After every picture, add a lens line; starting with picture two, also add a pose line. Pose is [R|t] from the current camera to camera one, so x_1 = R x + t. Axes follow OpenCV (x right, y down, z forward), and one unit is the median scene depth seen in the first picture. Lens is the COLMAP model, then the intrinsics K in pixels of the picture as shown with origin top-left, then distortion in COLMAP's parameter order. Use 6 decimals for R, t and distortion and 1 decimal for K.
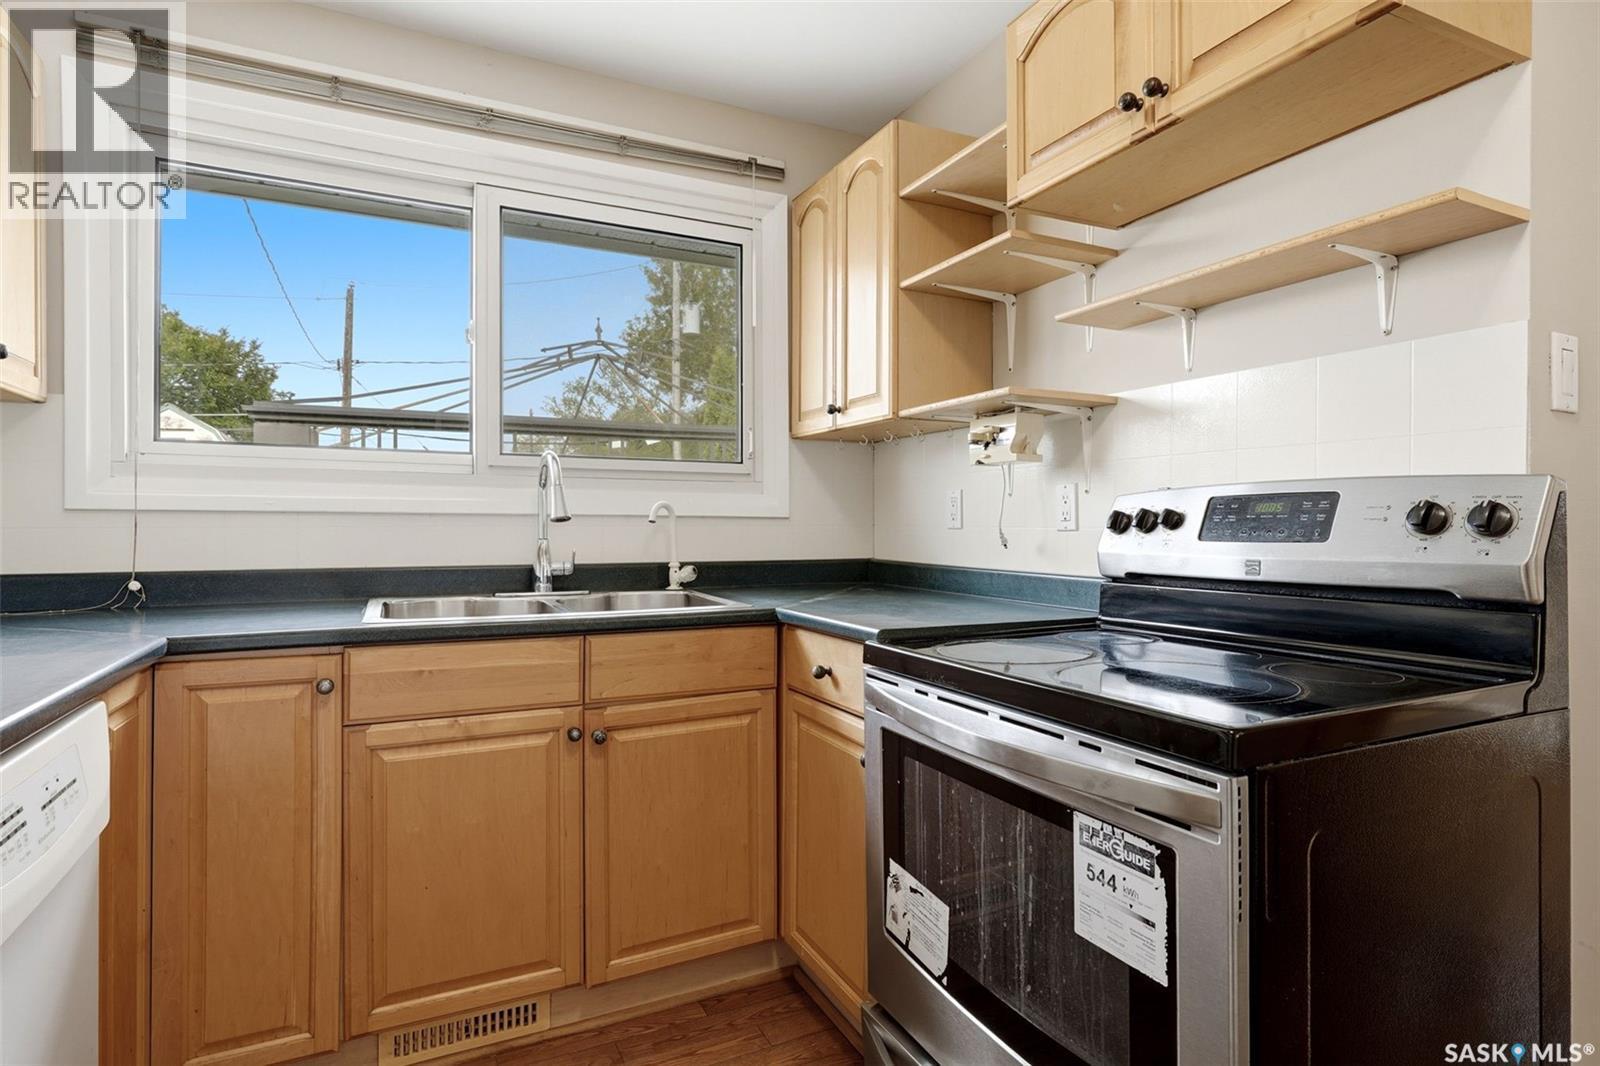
lens RADIAL K [[807.1, 0, 790.2], [0, 807.1, 526.6], [0, 0, 1]] dist [0.001431, -0.000228]
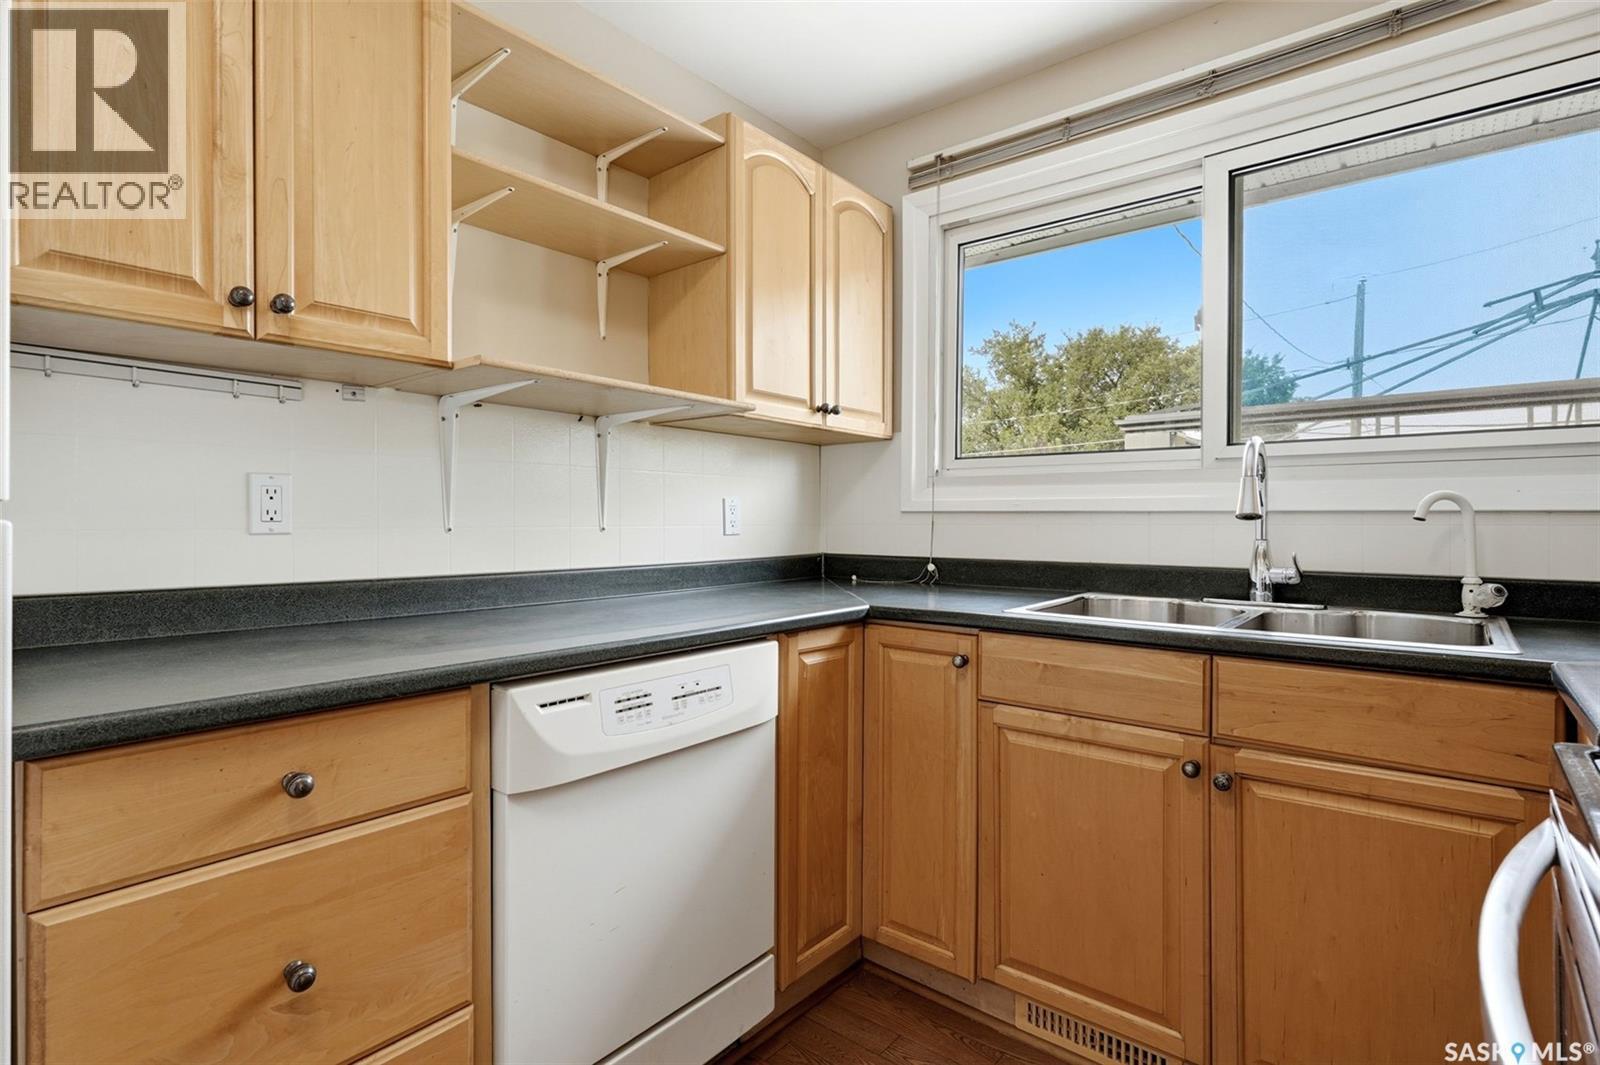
lens RADIAL K [[771.5, 0, 804.9], [0, 771.5, 516.9], [0, 0, 1]] dist [-0.018461, -0.000200]
pose [[0.429473, -0.005947, -0.903060, 0.264311], [-0.006438, 0.999933, -0.009647, 0.002838], [0.903057, 0.009956, 0.429406, 0.264782]]
